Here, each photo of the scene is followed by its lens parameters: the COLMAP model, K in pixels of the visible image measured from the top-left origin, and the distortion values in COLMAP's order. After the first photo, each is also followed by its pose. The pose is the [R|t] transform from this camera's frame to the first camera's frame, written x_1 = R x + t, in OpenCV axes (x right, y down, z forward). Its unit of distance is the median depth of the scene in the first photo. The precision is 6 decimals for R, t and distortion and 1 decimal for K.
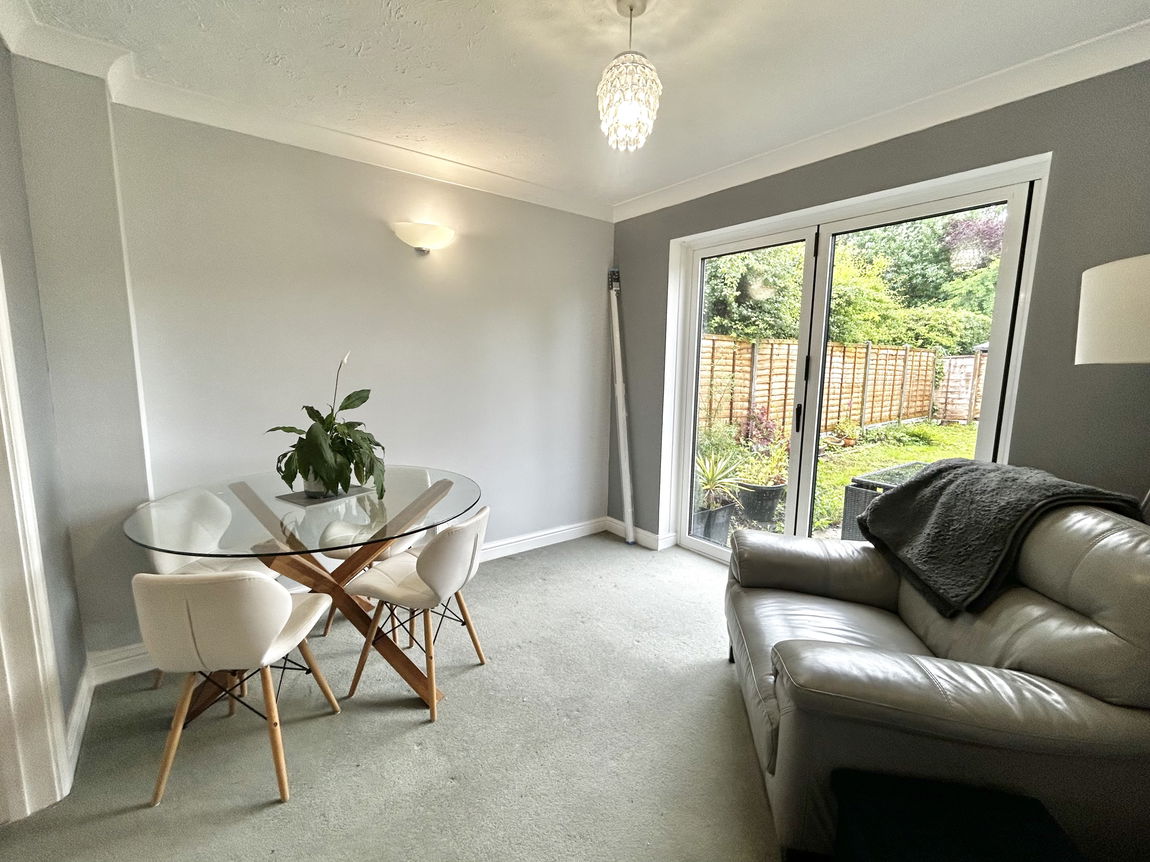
lens RADIAL K [[475.1, 0, 570.2], [0, 475.1, 428.1], [0, 0, 1]] dist [-0.003350, -0.000951]
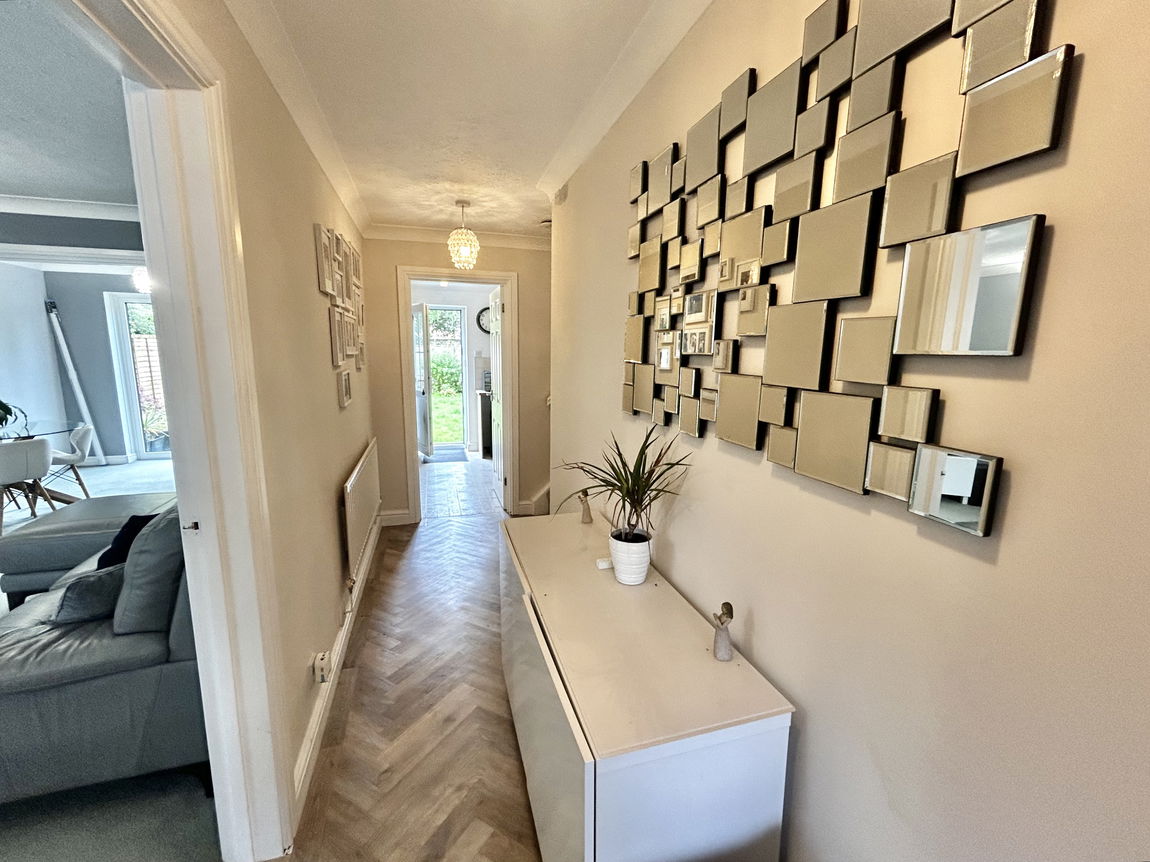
lens RADIAL K [[475.1, 0, 570.2], [0, 475.1, 428.1], [0, 0, 1]] dist [-0.003350, -0.000951]
pose [[0.339643, -0.162275, 0.926450, -0.469240], [0.127366, 0.983866, 0.125638, 0.061118], [-0.931891, 0.075326, 0.354832, -0.637772]]
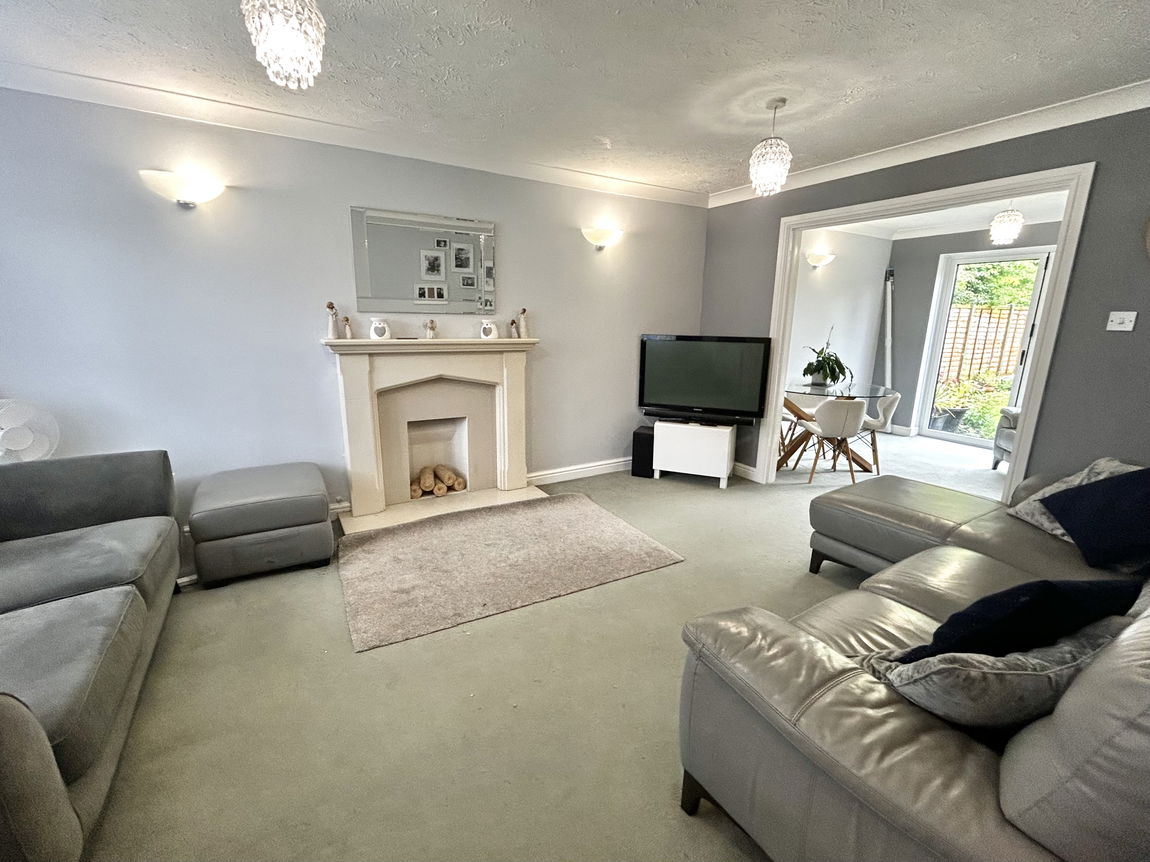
lens RADIAL K [[475.1, 0, 570.2], [0, 475.1, 428.1], [0, 0, 1]] dist [-0.003350, -0.000951]
pose [[0.992974, 0.025840, -0.115474, -0.446550], [-0.015456, 0.995828, 0.089935, 0.048774], [0.117316, -0.087519, 0.989231, -0.449168]]
